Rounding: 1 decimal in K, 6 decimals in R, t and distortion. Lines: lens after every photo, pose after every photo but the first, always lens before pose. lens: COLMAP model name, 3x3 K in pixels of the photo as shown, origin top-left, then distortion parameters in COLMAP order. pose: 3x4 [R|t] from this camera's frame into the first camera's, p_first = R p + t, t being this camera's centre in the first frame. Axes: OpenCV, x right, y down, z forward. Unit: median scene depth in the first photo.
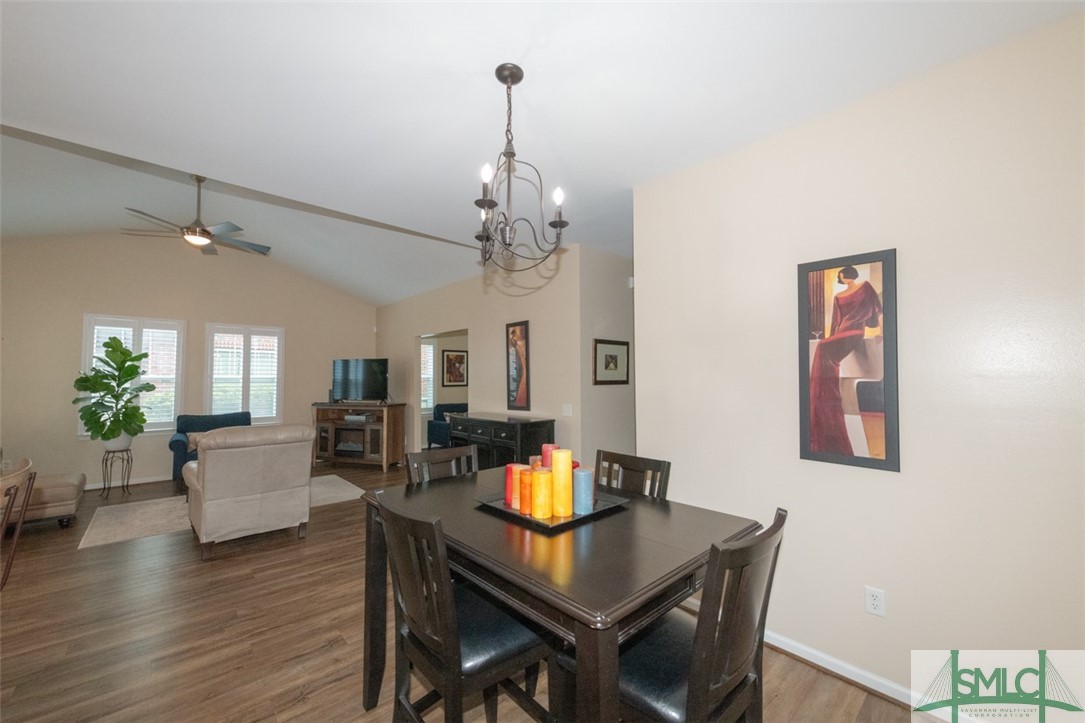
lens RADIAL K [[432.0, 0, 545.6], [0, 432.0, 364.7], [0, 0, 1]] dist [0.001390, 0.000131]
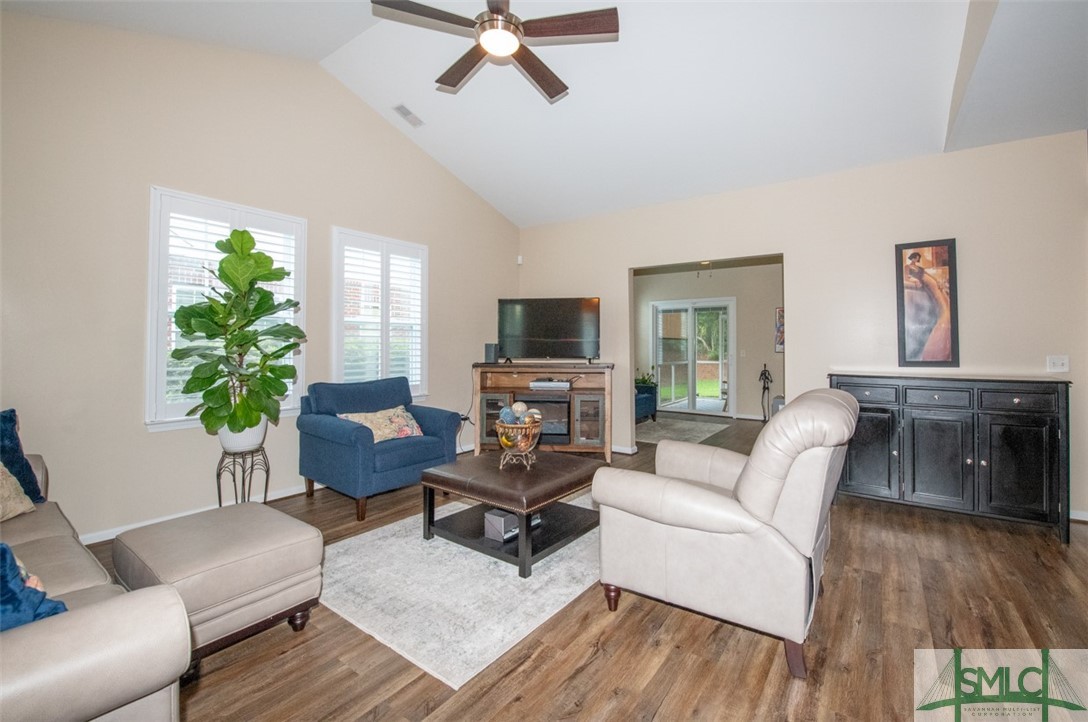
lens RADIAL K [[470.4, 0, 568.1], [0, 470.4, 343.7], [0, 0, 1]] dist [-0.018544, -0.000559]
pose [[0.973151, 0.005212, 0.230108, -0.772868], [-0.012028, 0.999529, 0.028230, 0.050797], [-0.229853, -0.030240, 0.972755, 0.382572]]
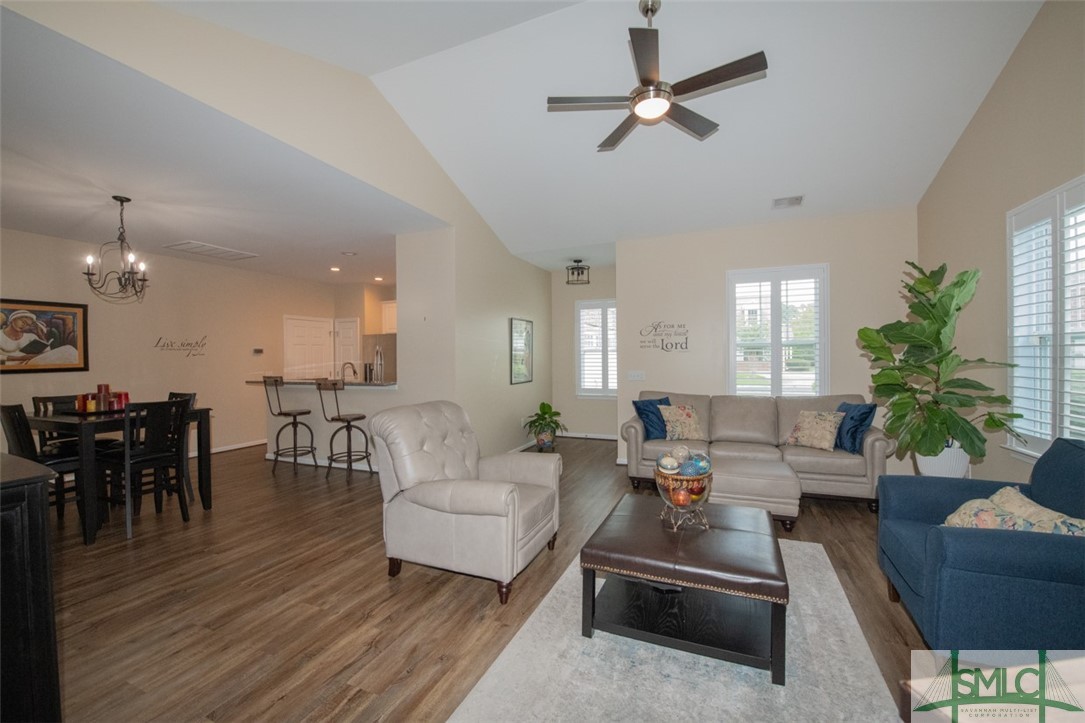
lens RADIAL K [[432.0, 0, 540.2], [0, 432.0, 360.2], [0, 0, 1]] dist [0.001390, 0.000131]
pose [[-0.909969, 0.016244, -0.414357, -0.377550], [0.028697, 0.999304, -0.023845, 0.058915], [0.413681, -0.033589, -0.909802, 1.329490]]
